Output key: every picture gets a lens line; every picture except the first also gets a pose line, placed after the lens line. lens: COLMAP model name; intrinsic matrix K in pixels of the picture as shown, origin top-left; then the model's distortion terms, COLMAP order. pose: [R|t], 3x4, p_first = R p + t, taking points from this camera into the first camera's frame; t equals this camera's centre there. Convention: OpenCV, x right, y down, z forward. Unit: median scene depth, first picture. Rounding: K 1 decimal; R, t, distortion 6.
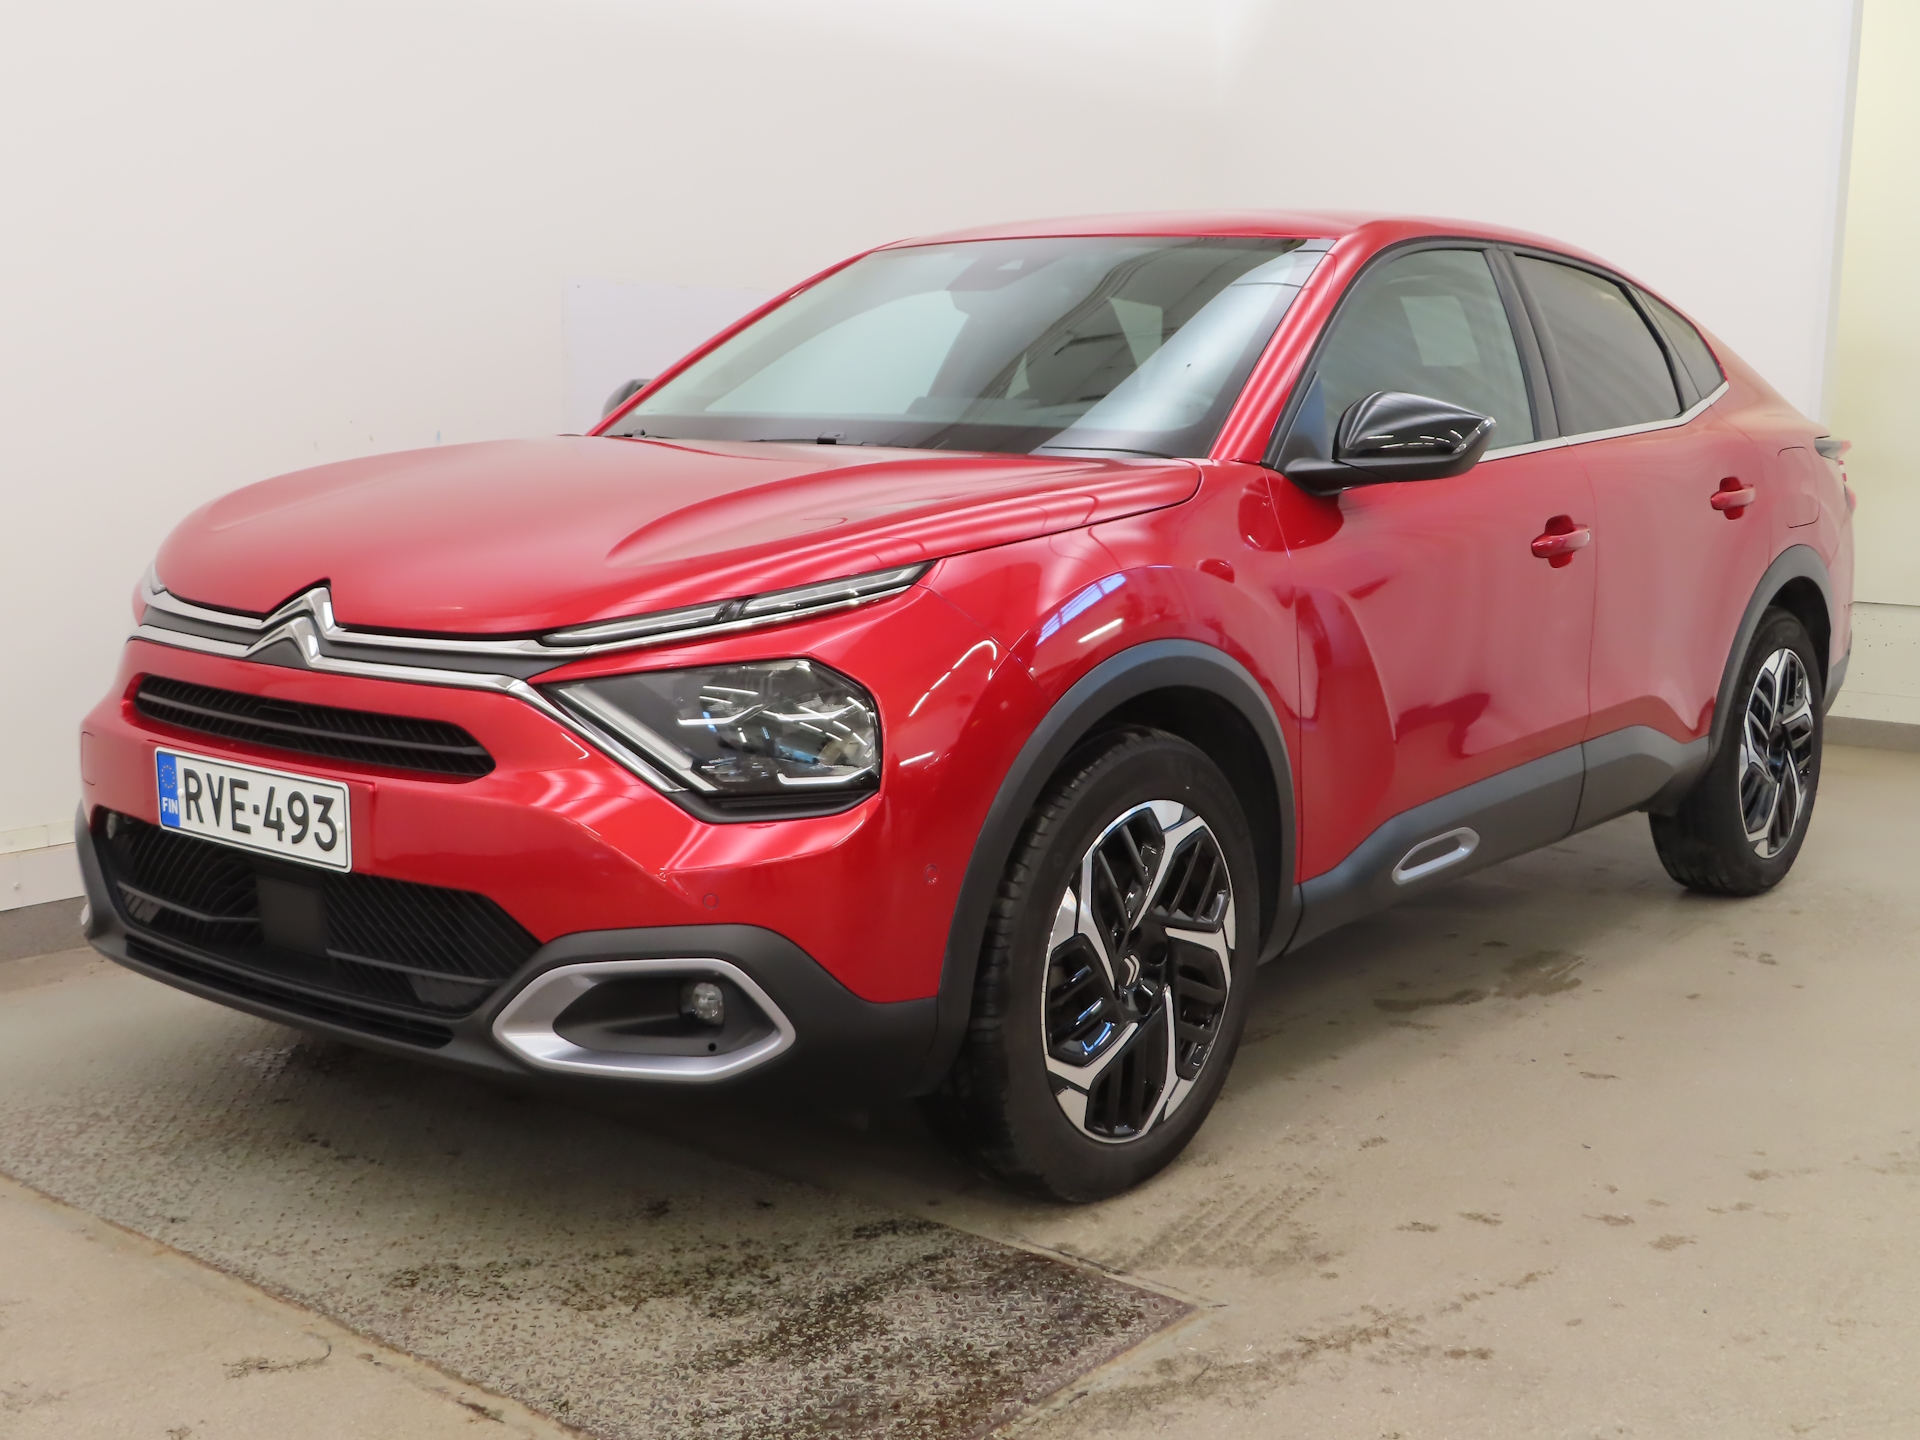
lens RADIAL K [[2218.3, 0, 960.0], [0, 2218.3, 720.0], [0, 0, 1]] dist [0.009339, -0.009154]
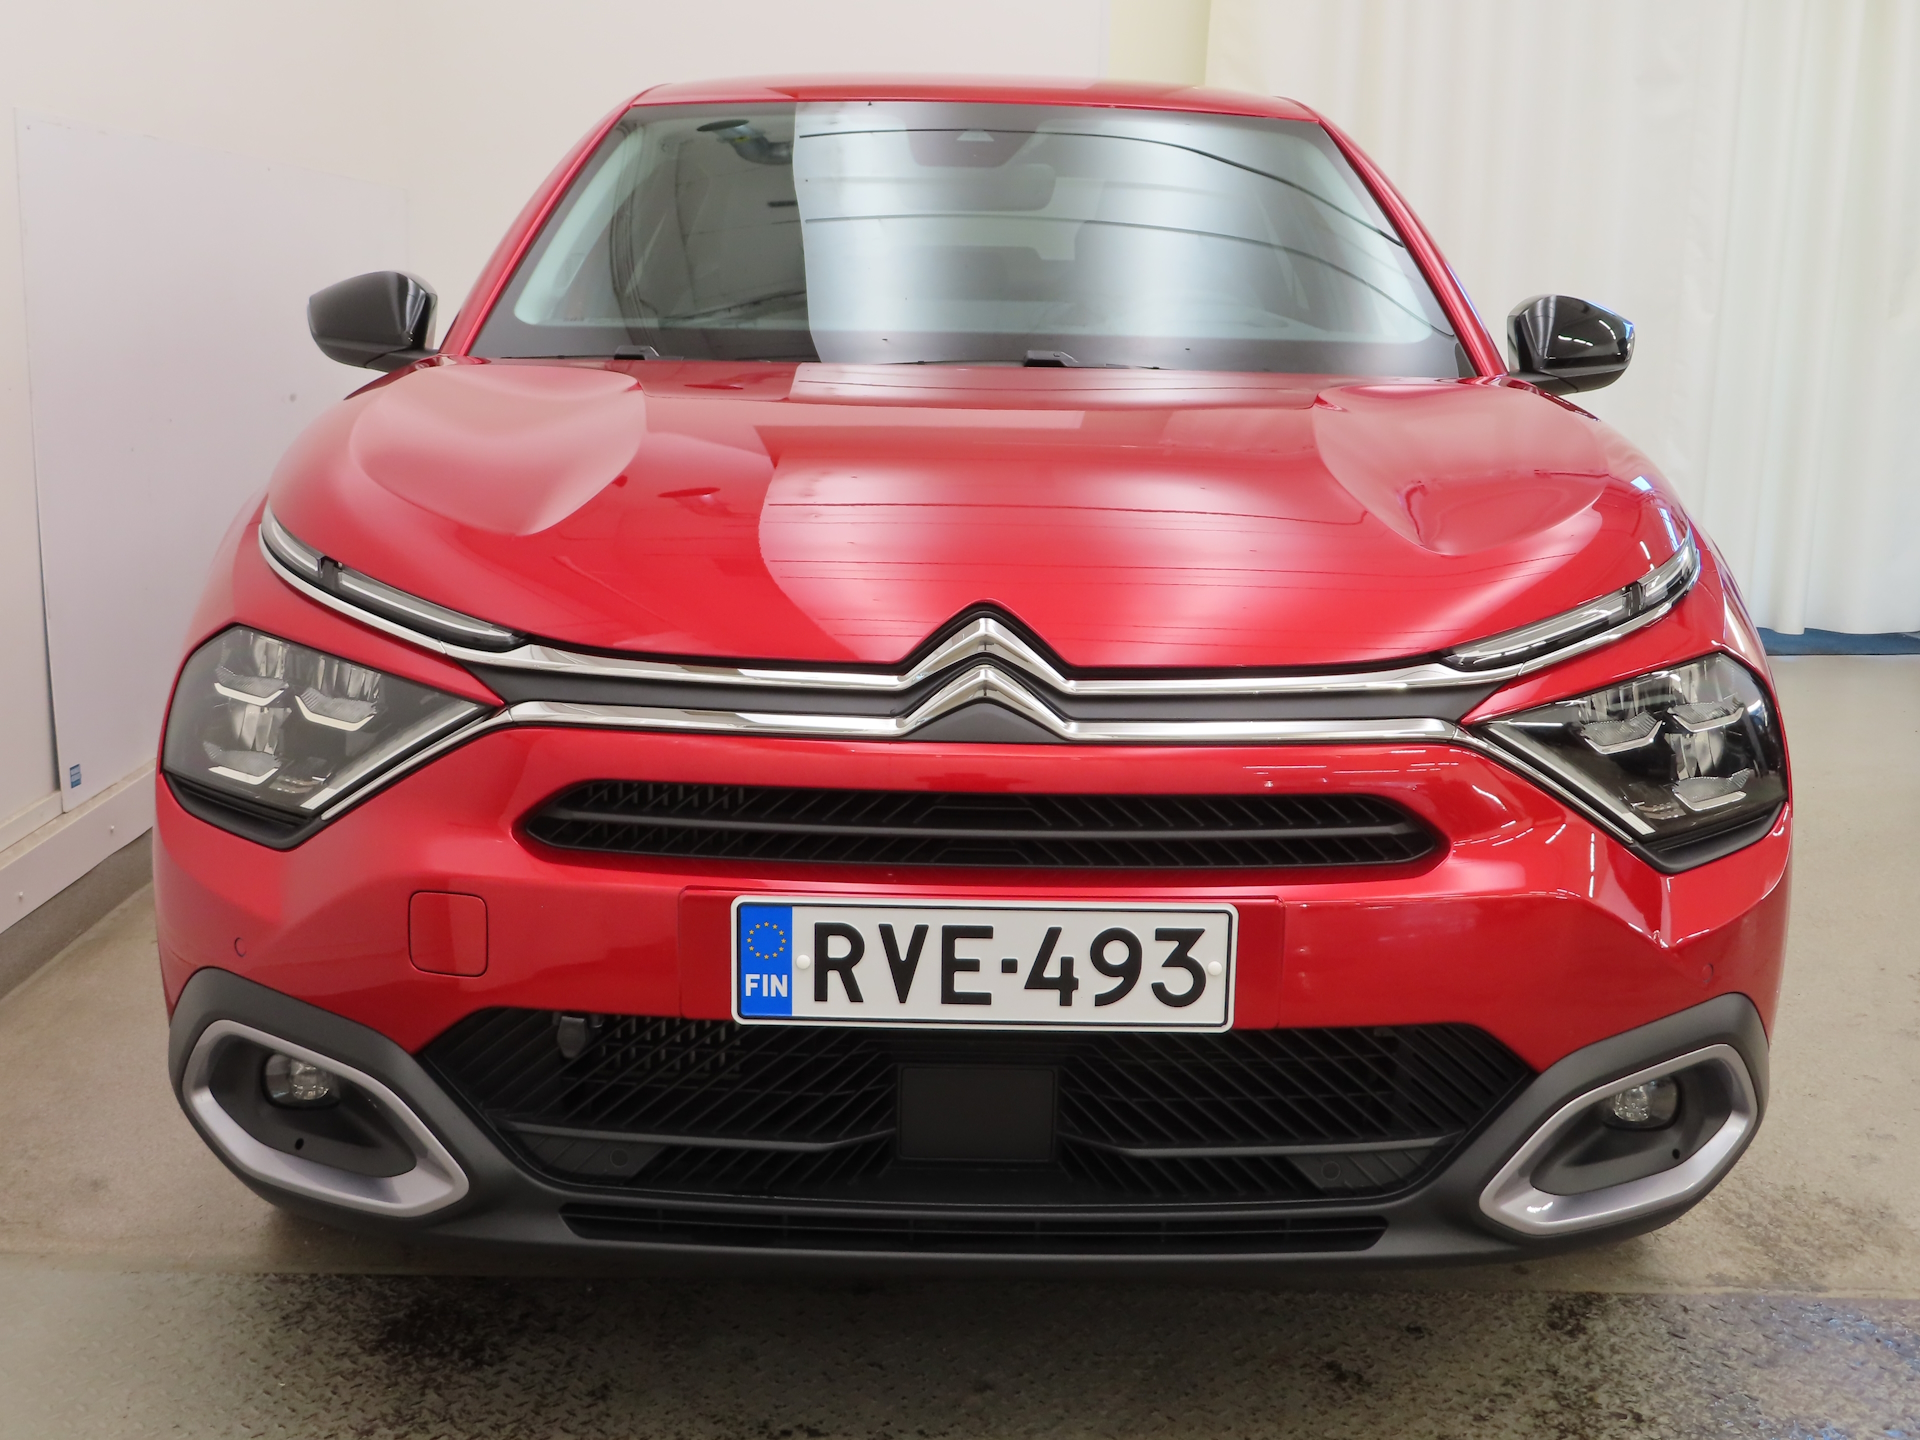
lens RADIAL K [[2218.3, 0, 960.0], [0, 2218.3, 720.0], [0, 0, 1]] dist [0.009339, -0.009154]
pose [[0.786868, -0.122254, 0.604891, -0.713997], [0.087174, 0.992372, 0.087167, -0.089344], [-0.610934, -0.015858, 0.791523, 0.495287]]
